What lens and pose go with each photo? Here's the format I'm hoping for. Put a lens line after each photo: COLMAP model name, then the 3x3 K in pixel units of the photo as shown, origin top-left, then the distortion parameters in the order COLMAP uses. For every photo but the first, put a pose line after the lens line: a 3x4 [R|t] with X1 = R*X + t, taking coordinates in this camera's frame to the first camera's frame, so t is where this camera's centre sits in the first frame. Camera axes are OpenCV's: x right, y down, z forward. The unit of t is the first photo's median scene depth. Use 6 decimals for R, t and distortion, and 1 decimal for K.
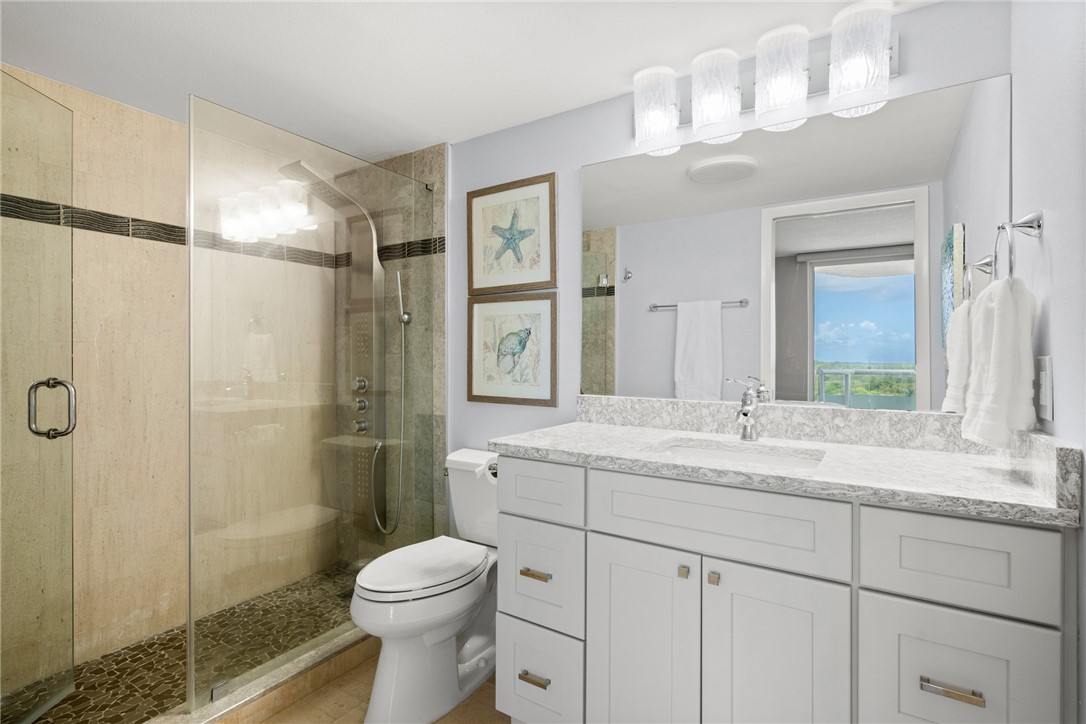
lens RADIAL K [[521.5, 0, 543.0], [0, 521.5, 362.0], [0, 0, 1]] dist [0.000228, -0.000027]
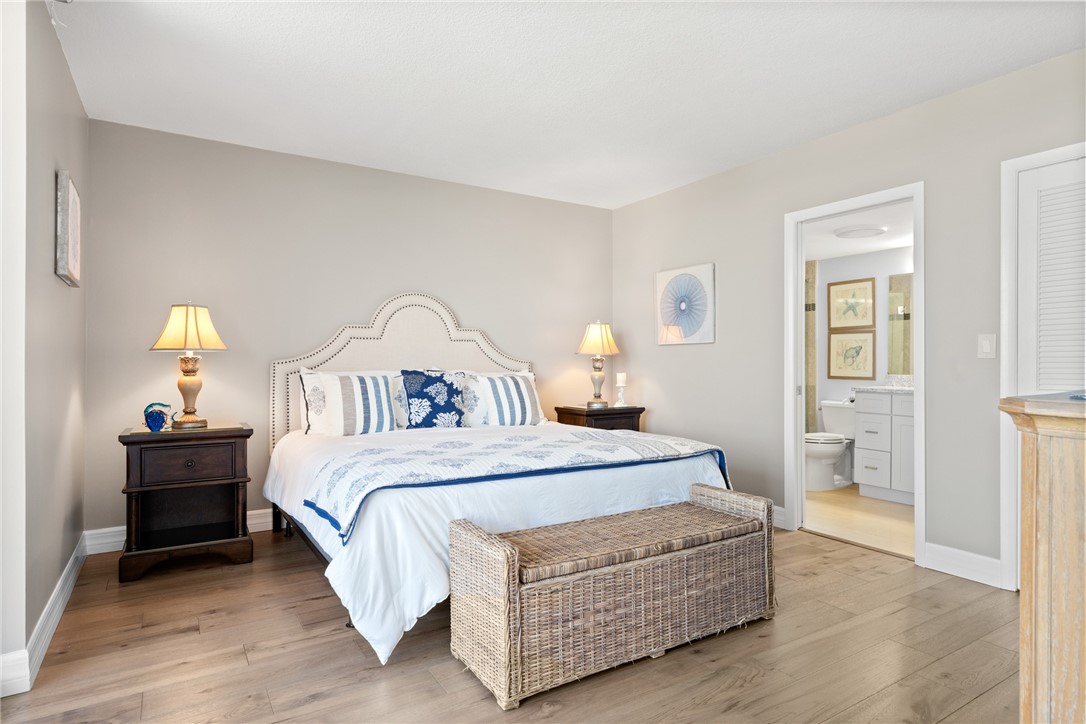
lens RADIAL K [[592.6, 0, 541.4], [0, 592.6, 368.7], [0, 0, 1]] dist [0.000069, -0.000111]
pose [[0.907287, 0.005229, -0.420480, -0.200137], [-0.006070, 0.999981, -0.000662, 0.043972], [0.420468, 0.003153, 0.907302, -1.876105]]
